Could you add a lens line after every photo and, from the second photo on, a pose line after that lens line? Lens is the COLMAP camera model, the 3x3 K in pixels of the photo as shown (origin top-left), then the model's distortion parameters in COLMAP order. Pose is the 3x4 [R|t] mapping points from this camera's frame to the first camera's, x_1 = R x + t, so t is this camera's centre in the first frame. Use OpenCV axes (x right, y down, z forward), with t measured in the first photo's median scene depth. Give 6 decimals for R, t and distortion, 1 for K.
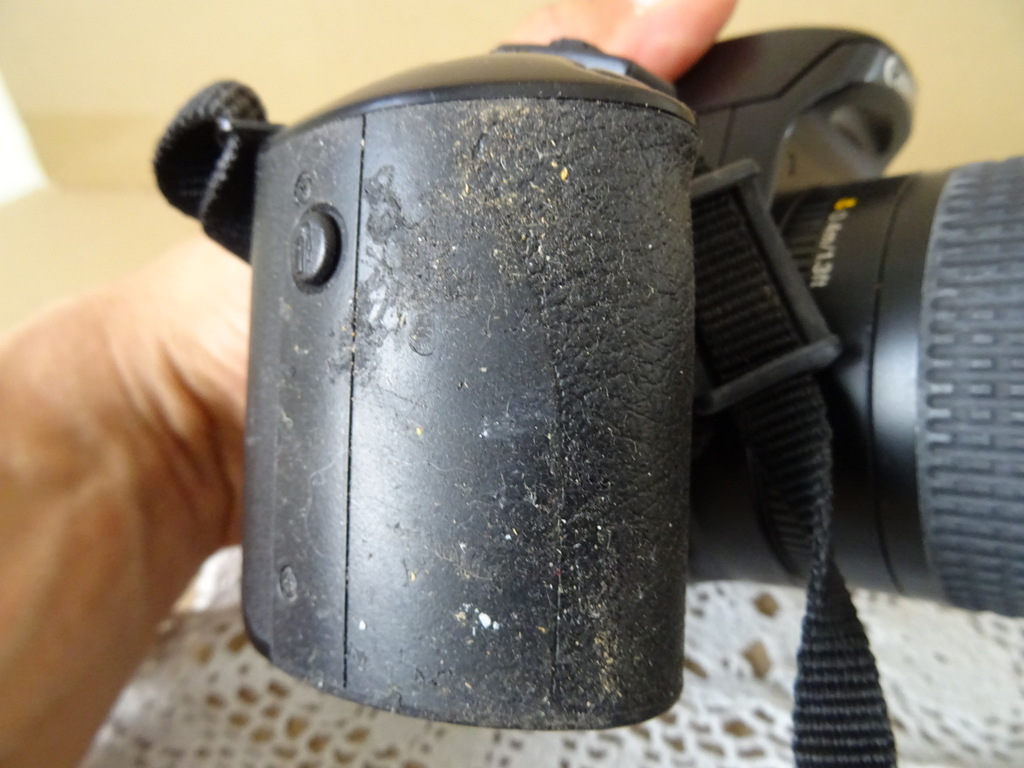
lens RADIAL K [[717.9, 0, 512.0], [0, 717.9, 384.0], [0, 0, 1]] dist [-0.004190, -0.005395]
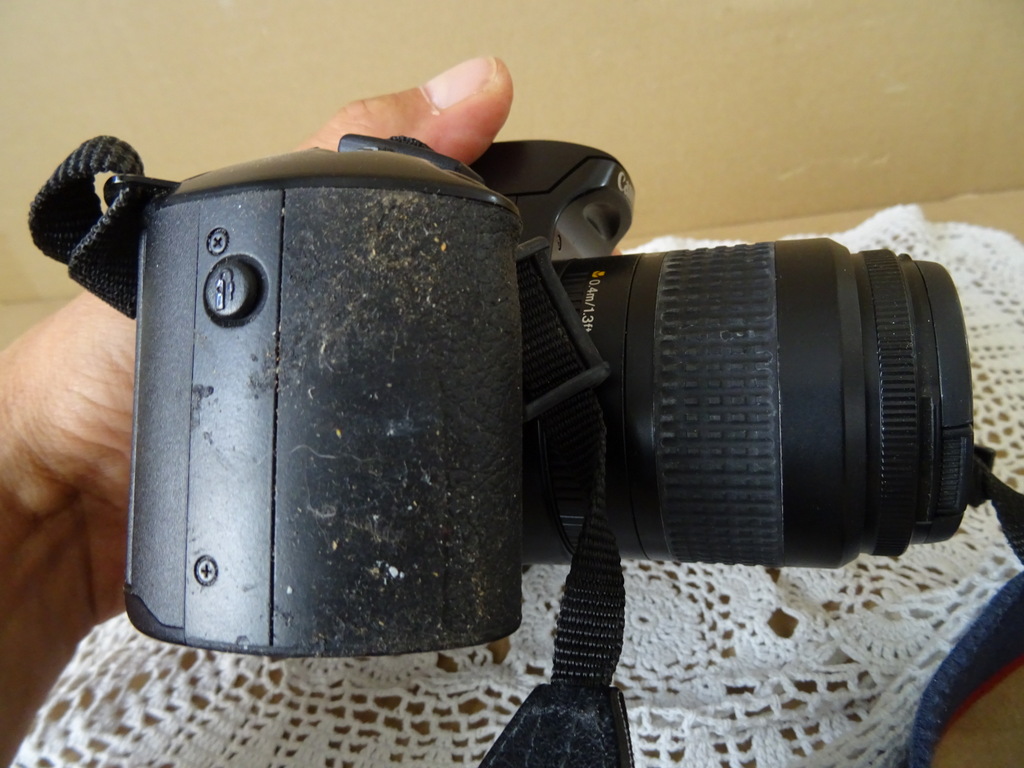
lens RADIAL K [[717.9, 0, 512.0], [0, 717.9, 384.0], [0, 0, 1]] dist [-0.004190, -0.005395]
pose [[0.930780, -0.002271, 0.365573, -0.318661], [0.026120, 0.997838, -0.060305, 0.065581], [-0.364646, 0.065680, 0.928827, -0.344848]]
